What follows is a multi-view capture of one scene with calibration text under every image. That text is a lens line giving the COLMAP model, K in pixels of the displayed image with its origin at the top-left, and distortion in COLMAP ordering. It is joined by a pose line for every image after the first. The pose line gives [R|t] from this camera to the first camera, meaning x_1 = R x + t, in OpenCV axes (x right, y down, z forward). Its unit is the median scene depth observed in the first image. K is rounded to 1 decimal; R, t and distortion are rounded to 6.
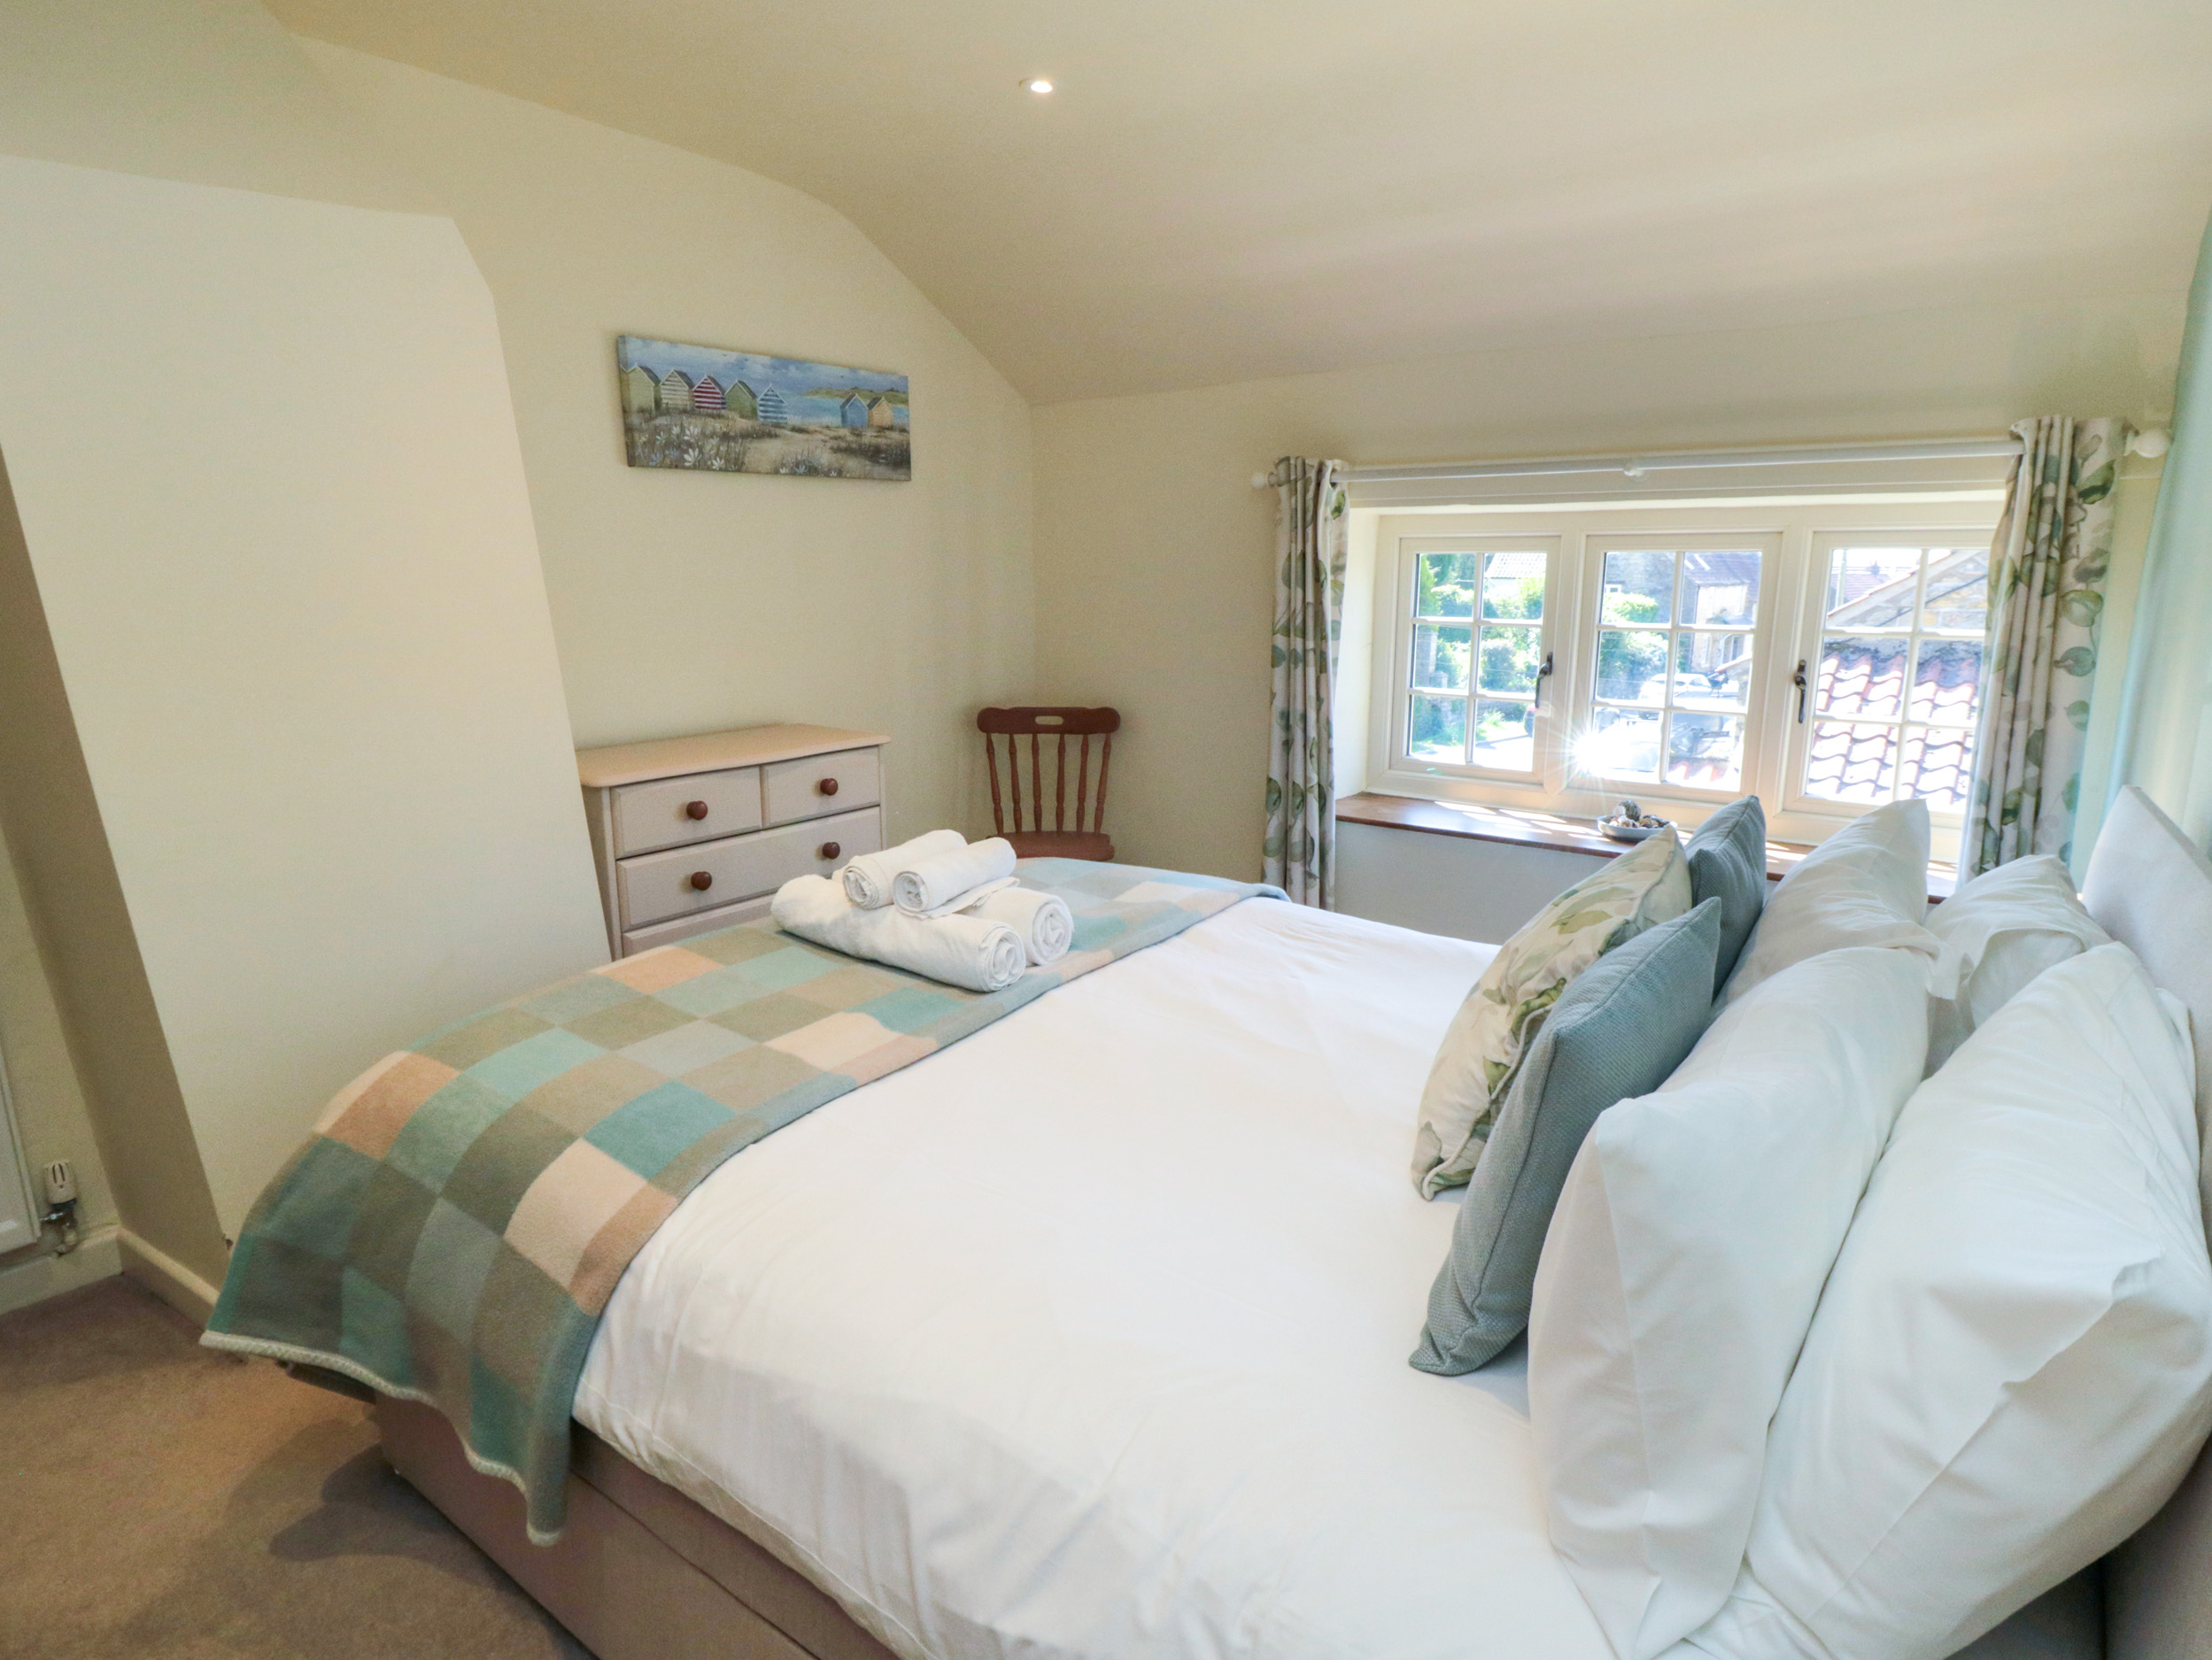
lens RADIAL K [[1194.3, 0, 1187.1], [0, 1194.3, 835.4], [0, 0, 1]] dist [-0.019991, -0.004154]
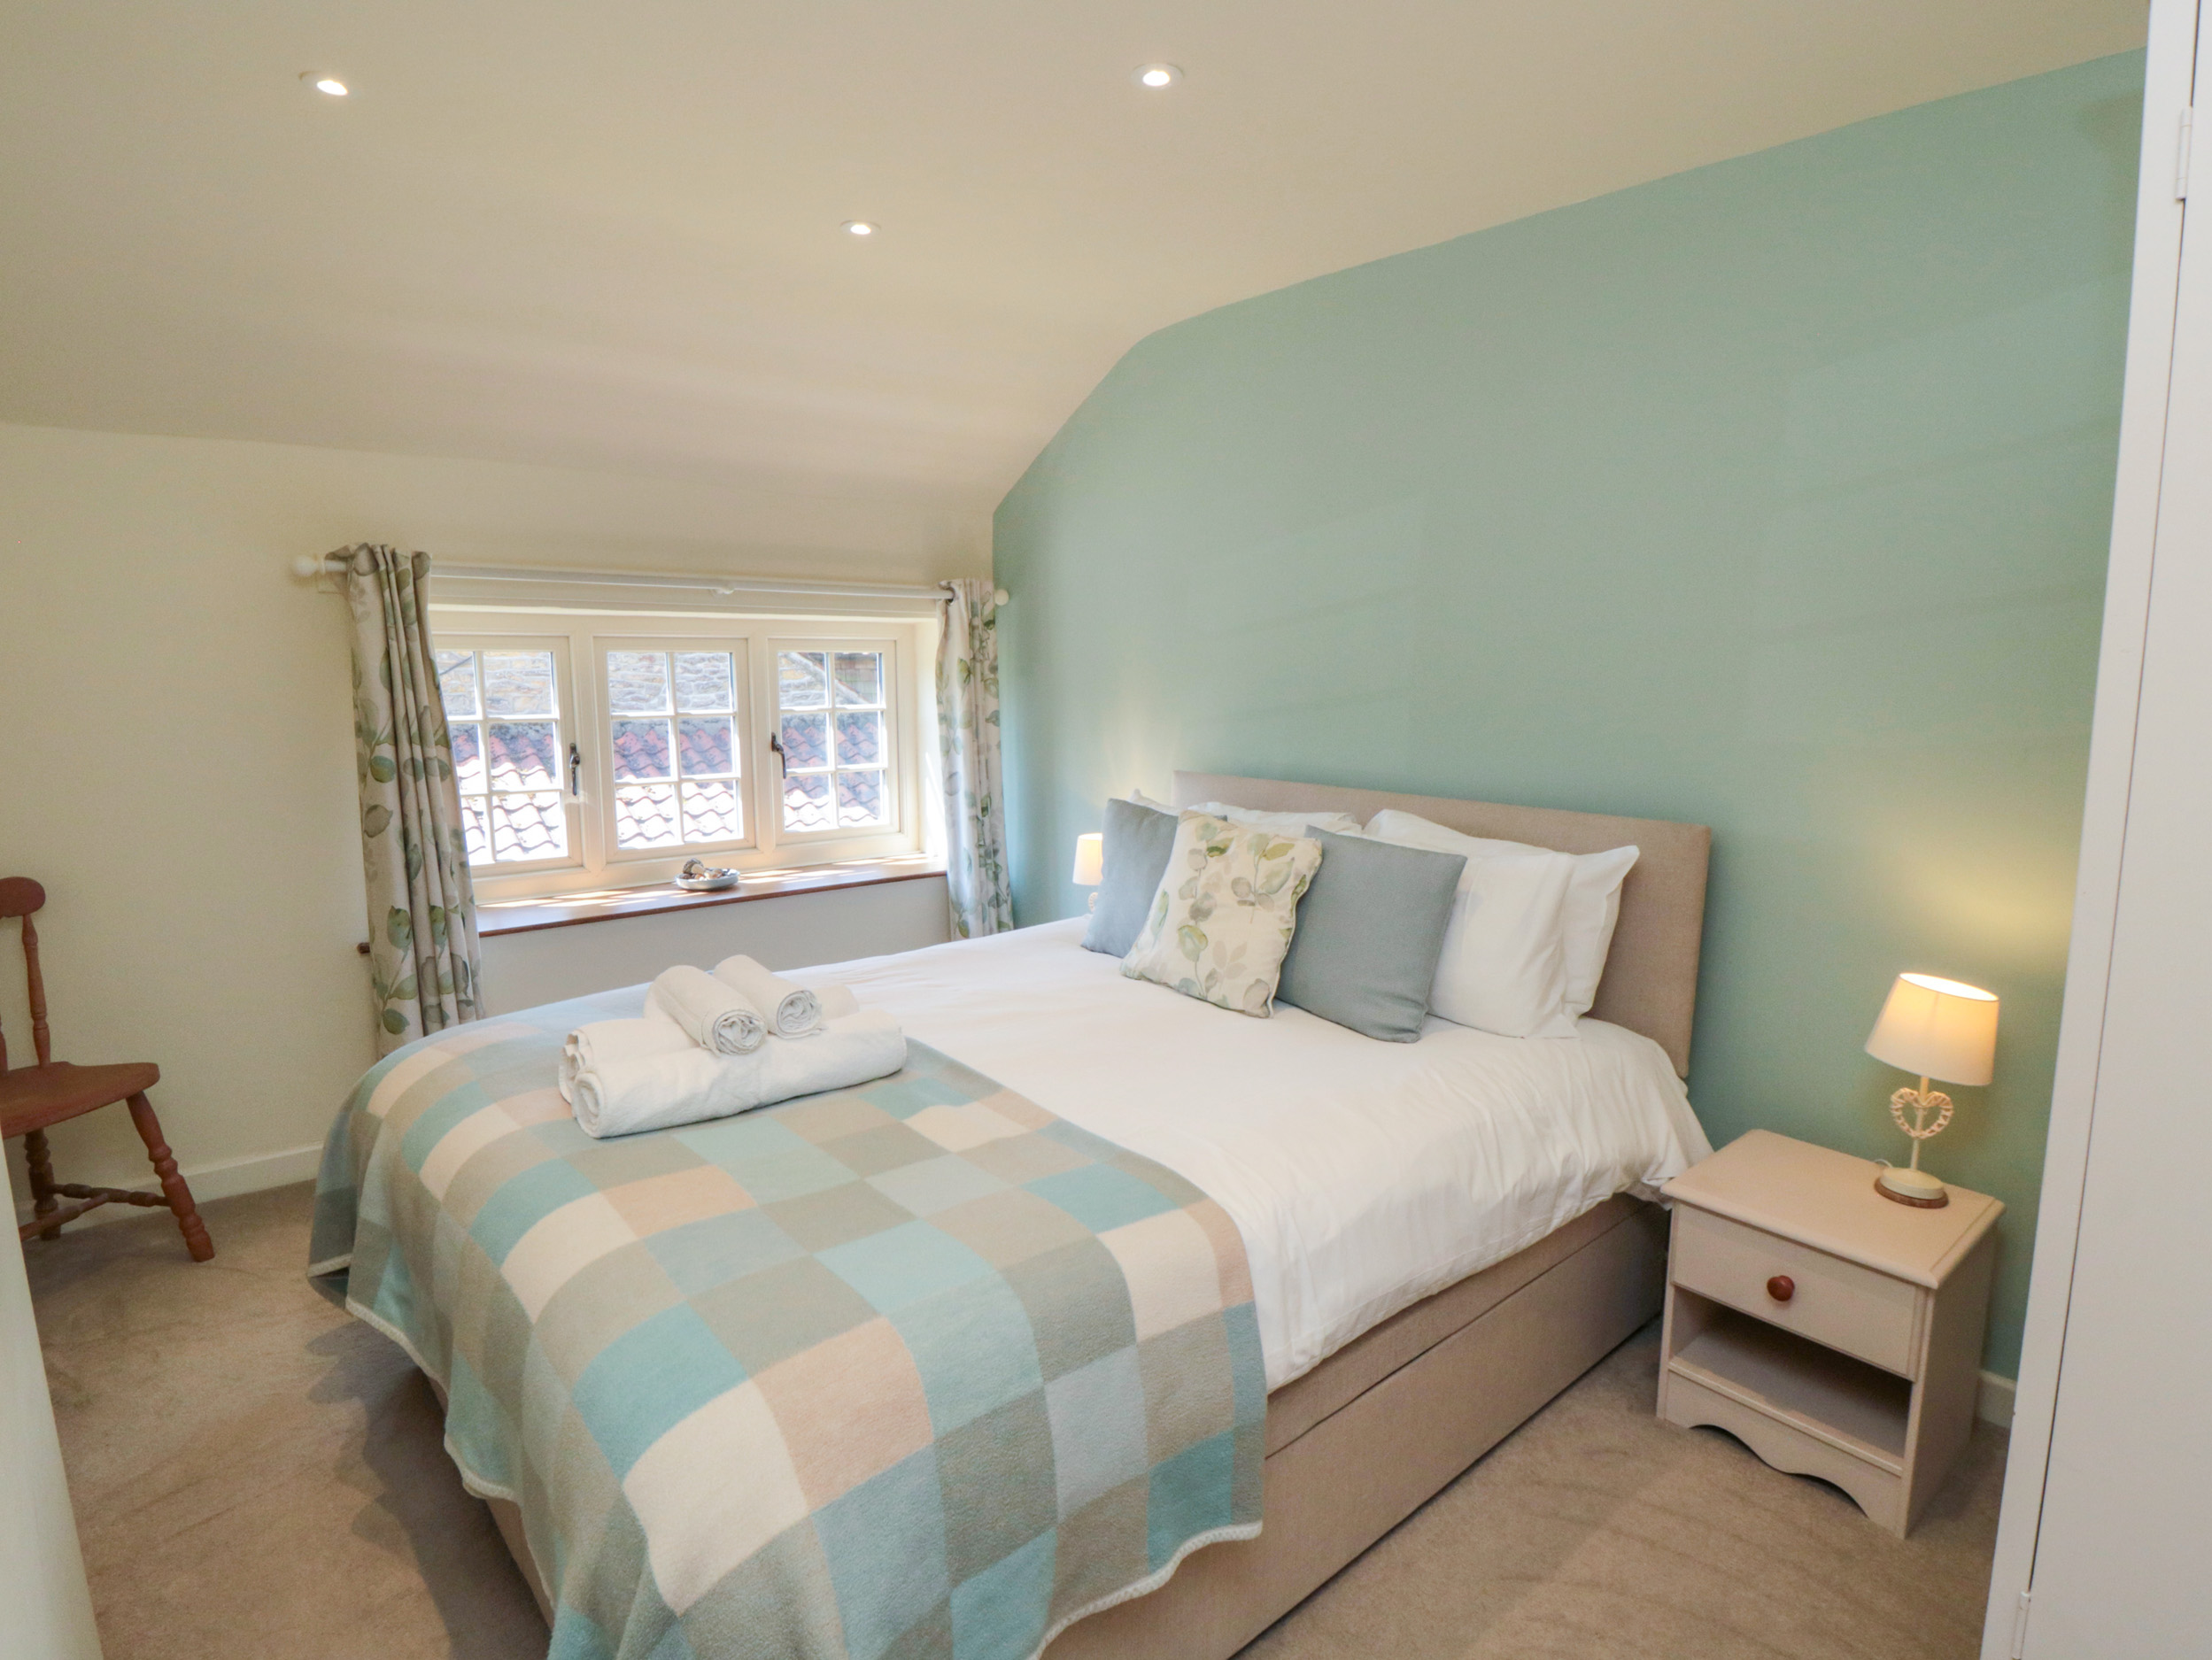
lens RADIAL K [[1194.3, 0, 1102.1], [0, 1194.3, 816.7], [0, 0, 1]] dist [-0.019991, -0.004154]
pose [[0.229118, -0.129302, 0.964773, -0.907756], [0.202720, 0.975744, 0.082629, -0.115365], [-0.952055, 0.176647, 0.249773, 0.413703]]
